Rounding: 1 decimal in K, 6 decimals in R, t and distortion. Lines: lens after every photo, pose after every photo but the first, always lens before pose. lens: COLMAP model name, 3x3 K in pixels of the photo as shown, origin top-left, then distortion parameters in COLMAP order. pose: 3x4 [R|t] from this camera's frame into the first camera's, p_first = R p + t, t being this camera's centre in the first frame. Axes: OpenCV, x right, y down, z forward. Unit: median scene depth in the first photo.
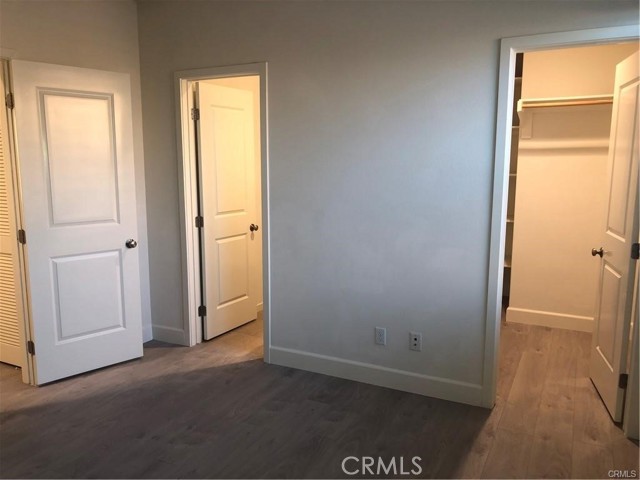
lens RADIAL K [[526.5, 0, 320.0], [0, 526.5, 240.0], [0, 0, 1]] dist [0.059182, -0.056658]
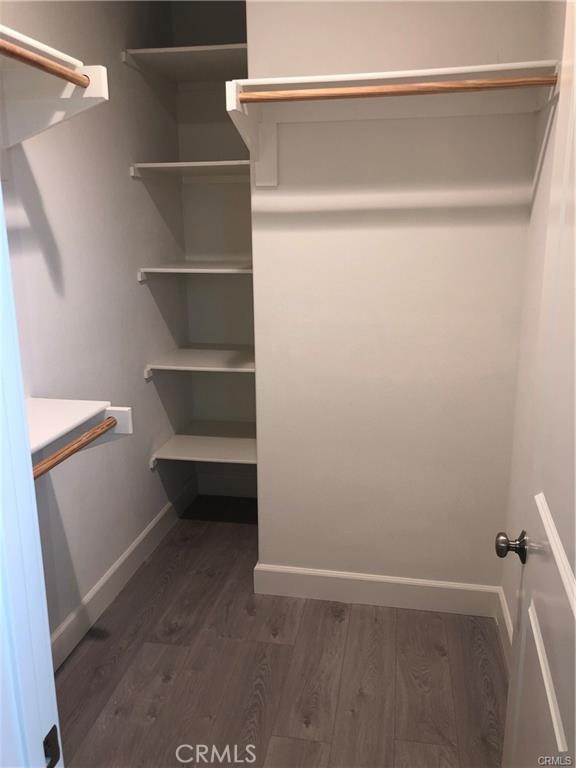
lens RADIAL K [[631.7, 0, 288.0], [0, 631.7, 384.0], [0, 0, 1]] dist [0.059182, -0.056658]
pose [[0.960093, -0.081836, 0.267439, 0.265122], [0.055828, 0.993066, 0.103457, -0.090398], [-0.274051, -0.084398, 0.958005, 0.517800]]
